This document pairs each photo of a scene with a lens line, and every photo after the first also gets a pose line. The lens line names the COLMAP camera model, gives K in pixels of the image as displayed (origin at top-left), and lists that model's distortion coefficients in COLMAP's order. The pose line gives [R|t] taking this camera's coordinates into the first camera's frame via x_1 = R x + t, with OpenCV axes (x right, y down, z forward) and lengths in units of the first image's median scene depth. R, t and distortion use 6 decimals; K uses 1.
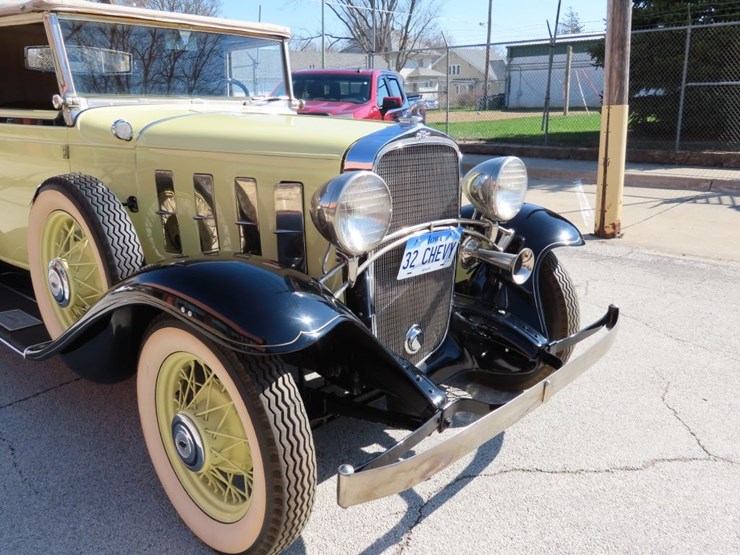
lens RADIAL K [[623.9, 0, 371.7], [0, 623.9, 277.1], [0, 0, 1]] dist [0.009237, -0.014699]
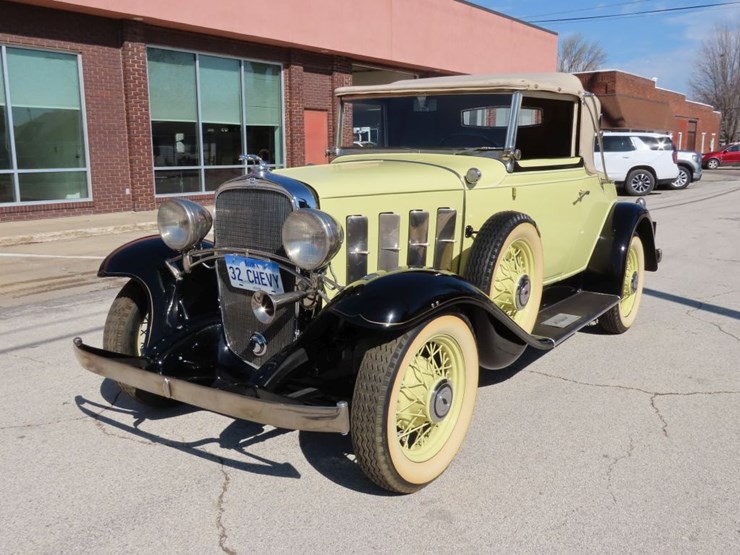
lens RADIAL K [[683.1, 0, 376.6], [0, 683.1, 281.0], [0, 0, 1]] dist [0.002345, 0.000000]
pose [[0.129869, 0.192129, -0.972739, 1.286045], [-0.261875, 0.952858, 0.153240, -0.266200], [0.956324, 0.234835, 0.174060, 0.892266]]
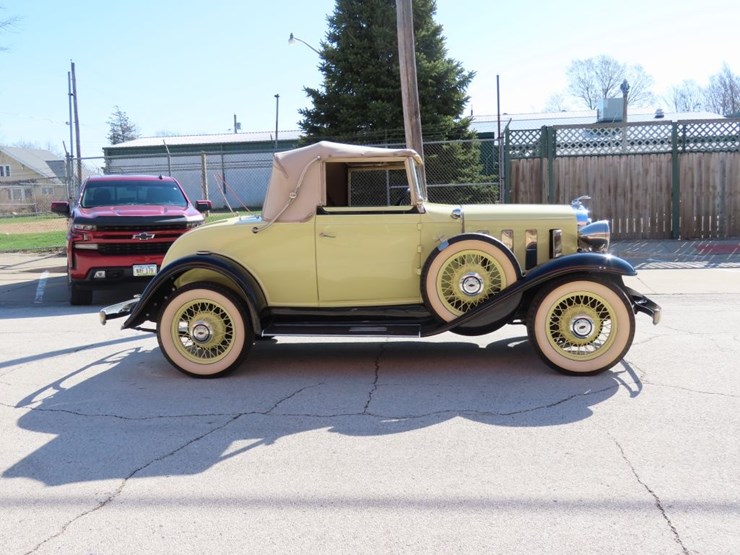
lens RADIAL K [[719.3, 0, 372.8], [0, 719.3, 282.6], [0, 0, 1]] dist [0.012054, 0.000000]
pose [[0.807363, -0.086802, 0.583636, -1.949604], [0.182594, 0.977323, -0.107235, 0.179517], [-0.561093, 0.193146, 0.804903, -0.664966]]
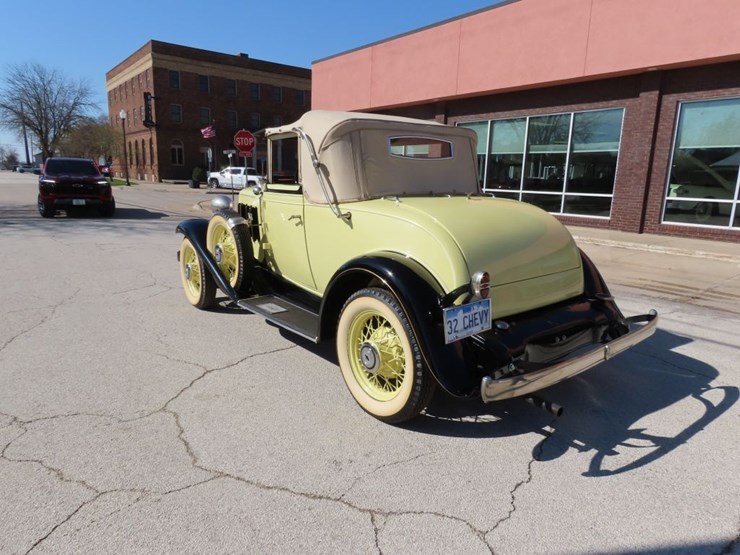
lens RADIAL K [[485.6, 0, 376.8], [0, 485.6, 282.6], [0, 0, 1]] dist [0.013828, -0.006248]
pose [[-0.988288, -0.046764, 0.145258, -0.775826], [0.025993, 0.886391, 0.462207, -0.812370], [-0.150370, 0.460570, -0.874794, 2.876677]]
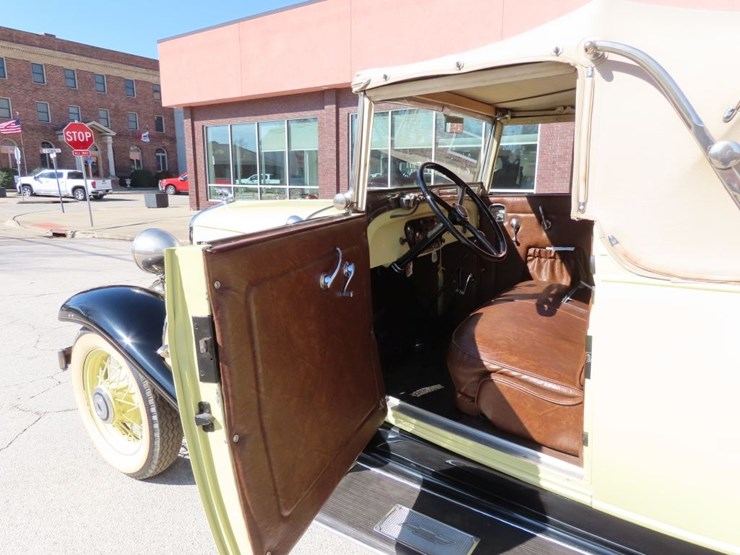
lens RADIAL K [[485.6, 0, 369.5], [0, 485.6, 280.2], [0, 0, 1]] dist [0.013828, -0.006248]
pose [[-0.988880, 0.041286, -0.142870, -0.571353], [-0.029449, 0.887304, 0.460243, -0.741816], [0.145770, 0.459333, -0.876222, 2.609388]]
